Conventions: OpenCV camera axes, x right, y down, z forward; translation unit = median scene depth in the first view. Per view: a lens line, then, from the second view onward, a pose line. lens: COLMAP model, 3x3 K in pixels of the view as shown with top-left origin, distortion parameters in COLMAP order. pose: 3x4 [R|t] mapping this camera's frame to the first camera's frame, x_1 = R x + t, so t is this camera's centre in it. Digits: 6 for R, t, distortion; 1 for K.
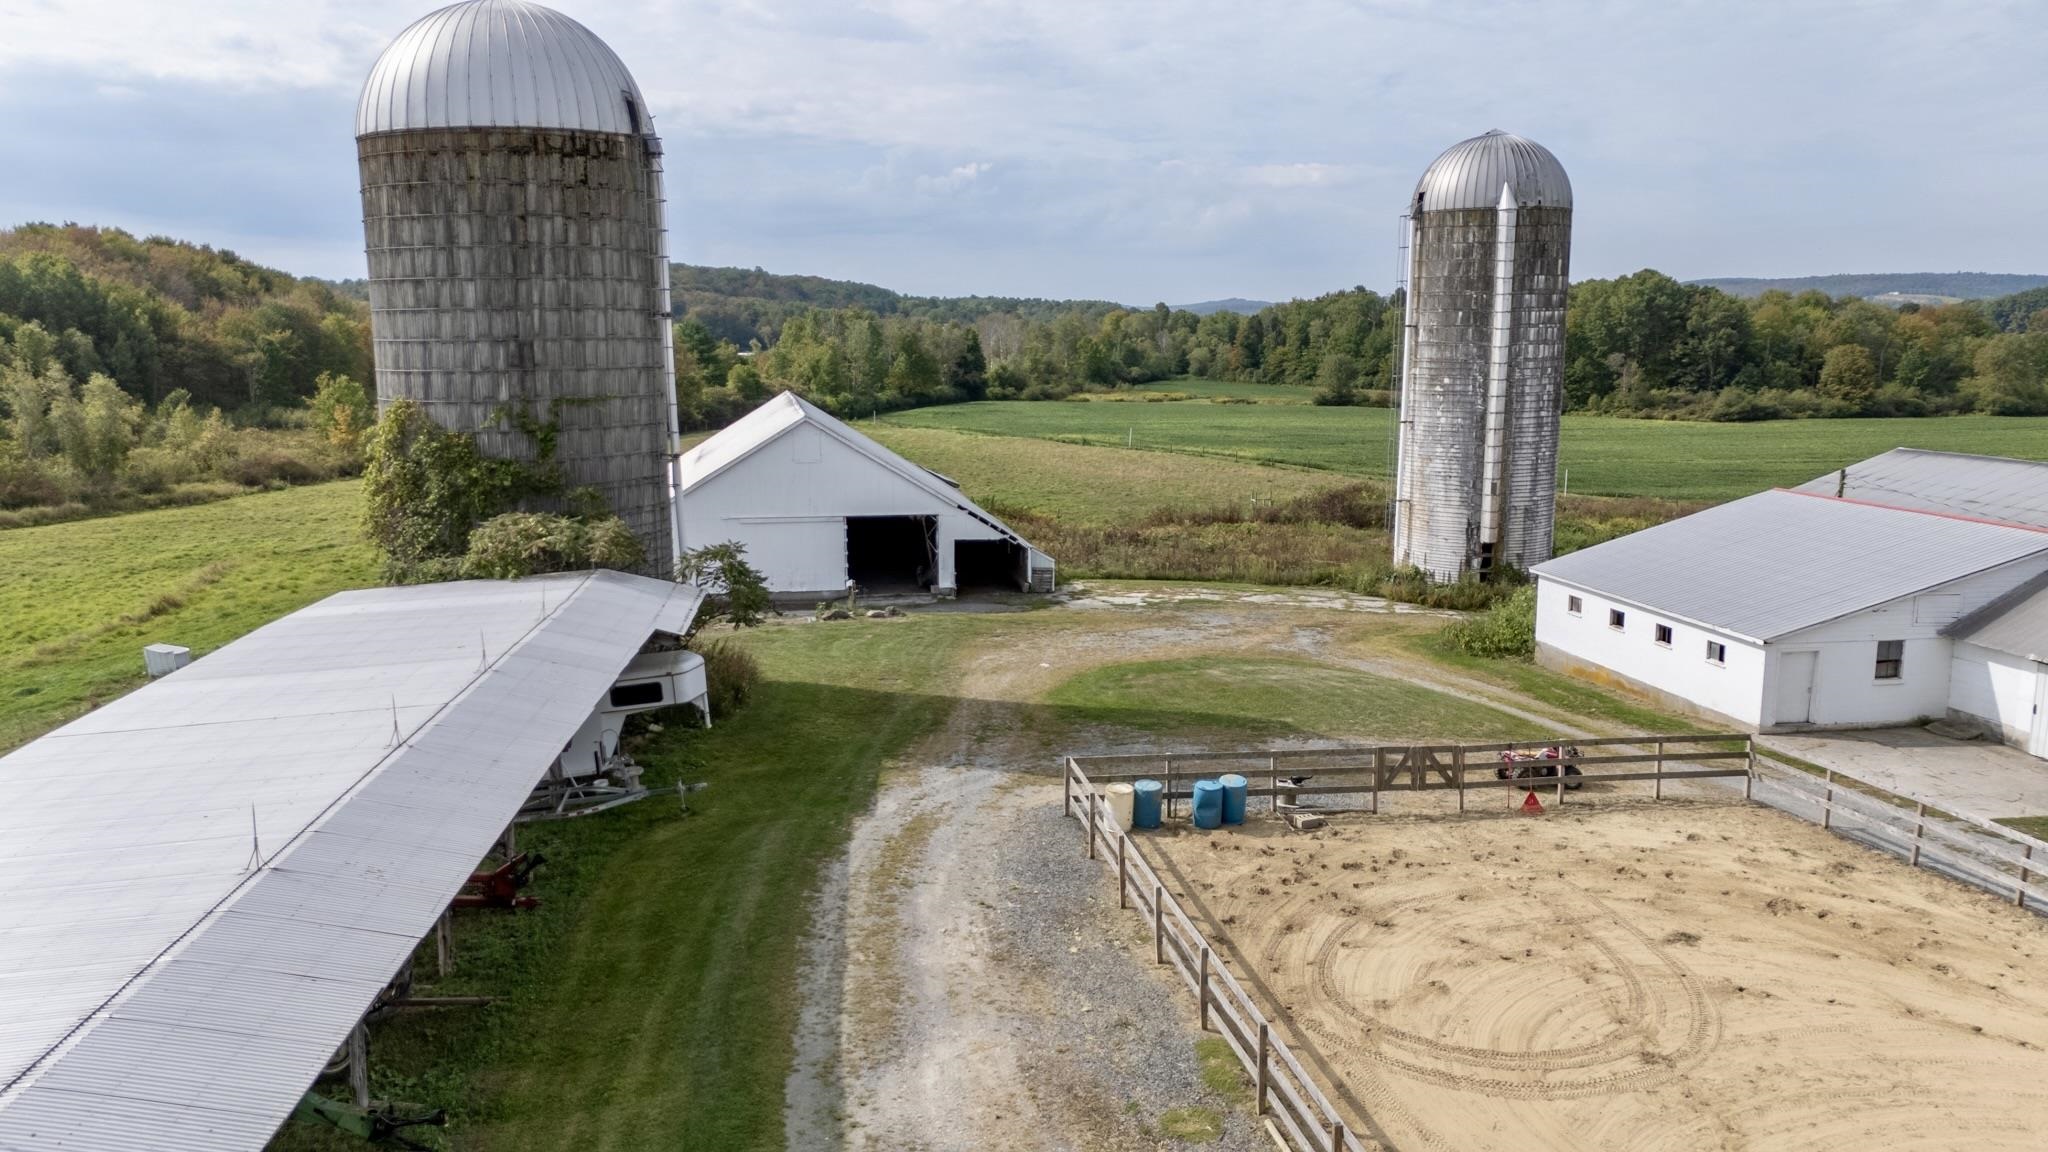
lens RADIAL K [[1499.4, 0, 1022.7], [0, 1499.4, 577.7], [0, 0, 1]] dist [0.079842, -0.066151]
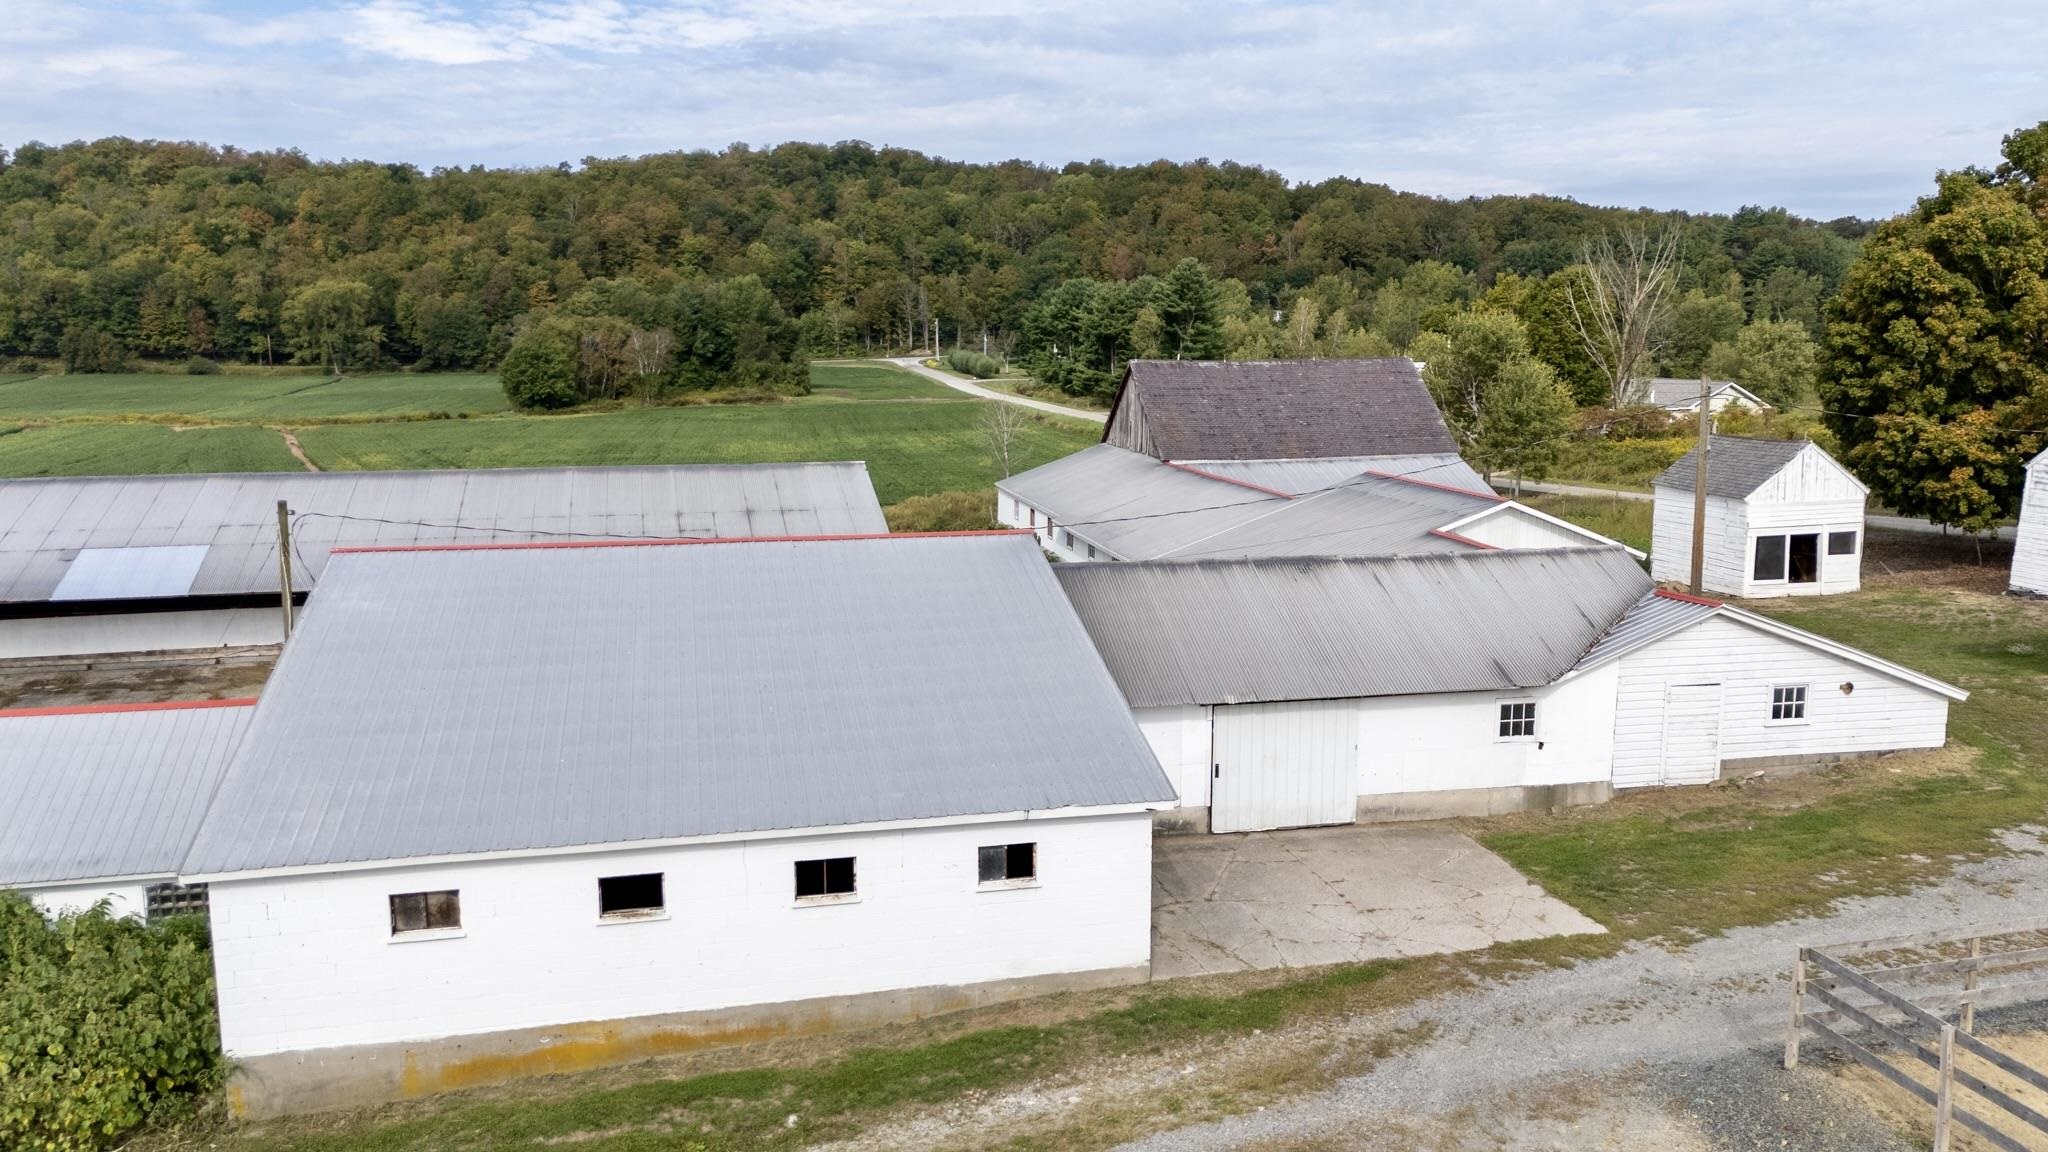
lens RADIAL K [[1503.3, 0, 1021.3], [0, 1503.3, 574.6], [0, 0, 1]] dist [0.075303, -0.065339]
pose [[-0.048023, -0.162073, 0.985609, -0.003004], [0.163256, 0.972205, 0.167824, -0.070158], [-0.985414, 0.168966, -0.020229, 0.568962]]
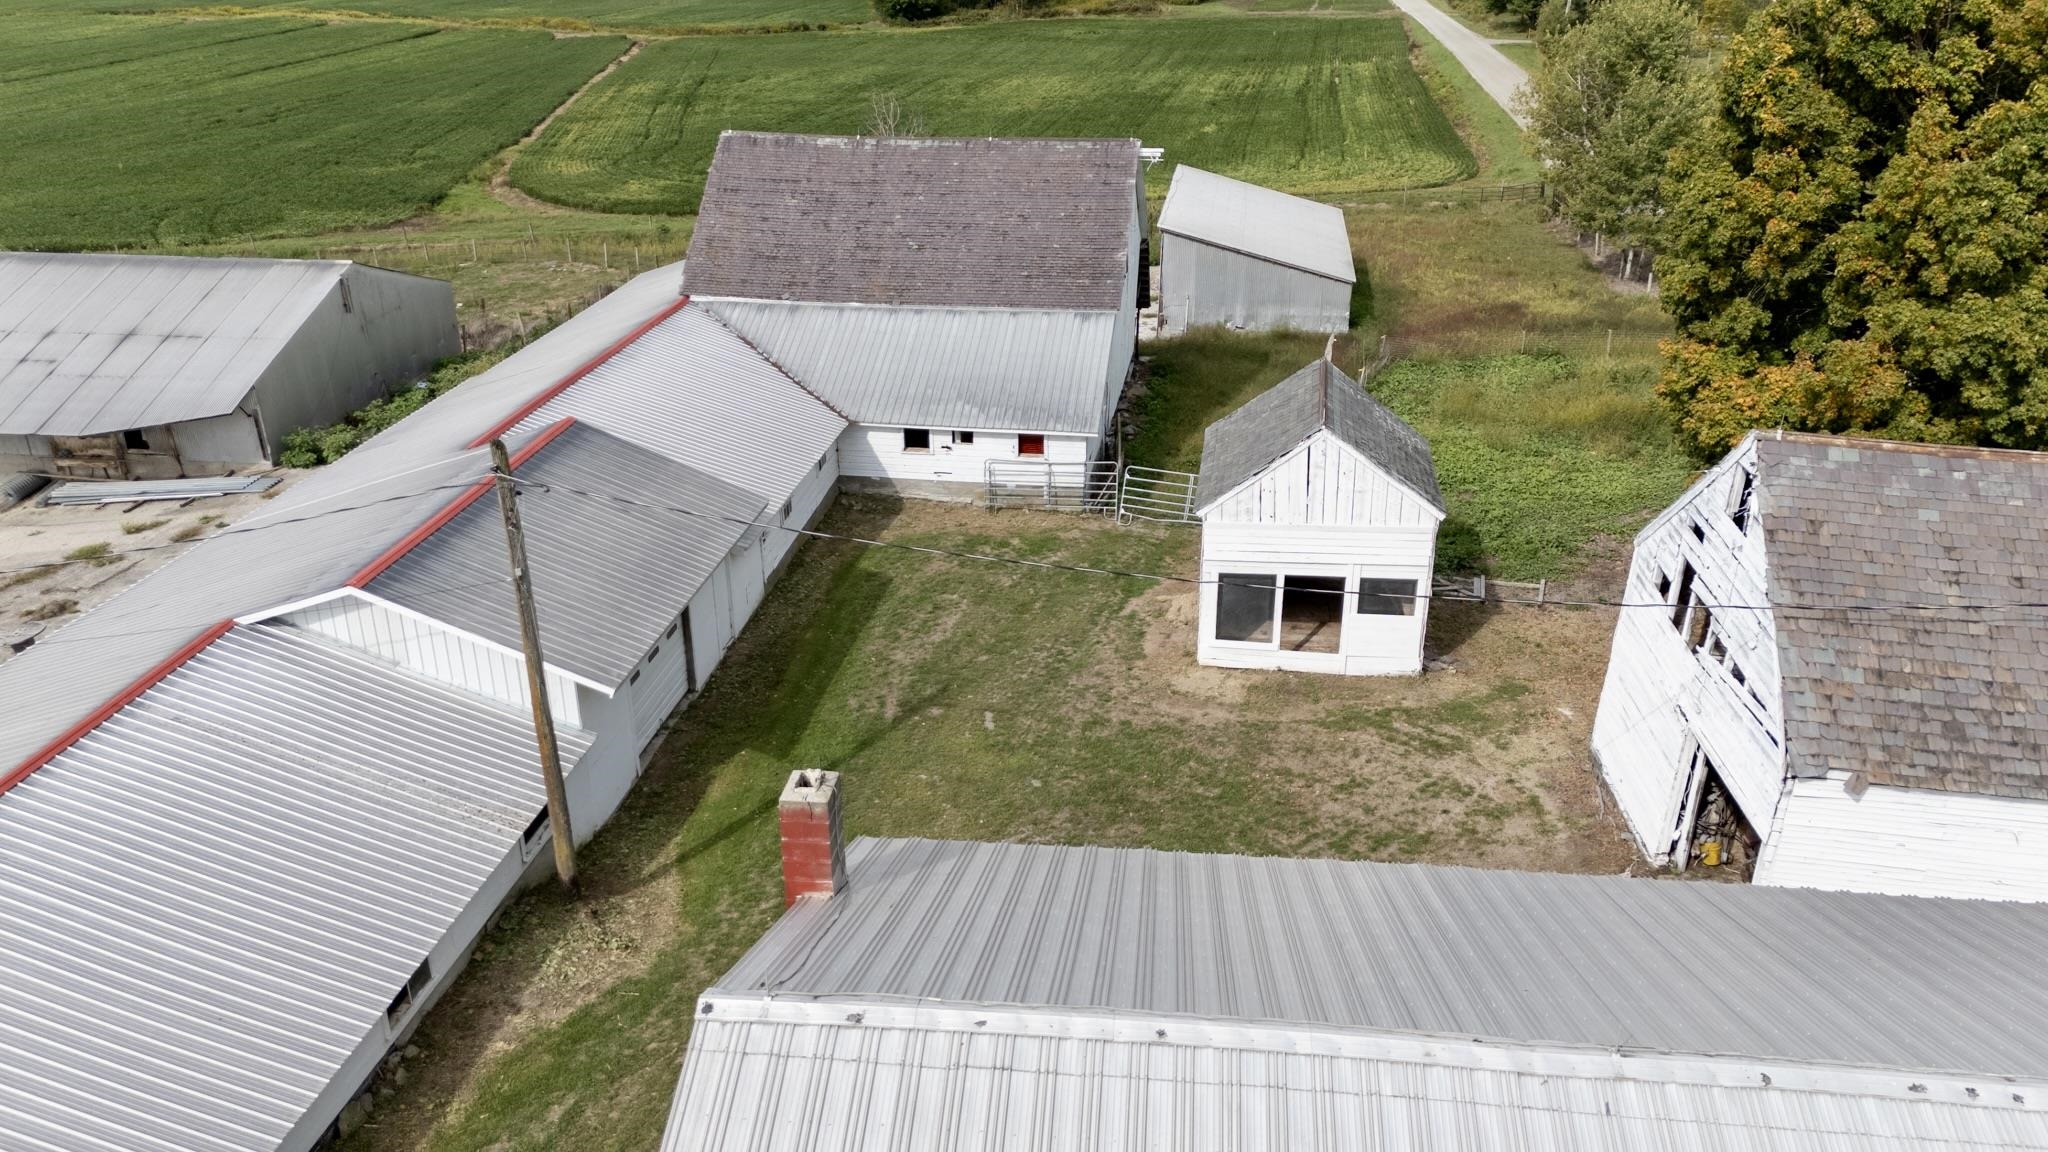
lens RADIAL K [[1506.4, 0, 1024.0], [0, 1506.4, 576.0], [0, 0, 1]] dist [0.082717, -0.075370]
pose [[0.307146, -0.392125, 0.867121, 0.285413], [0.159042, 0.919501, 0.359477, -0.072085], [-0.938279, 0.027497, 0.344785, 0.141009]]
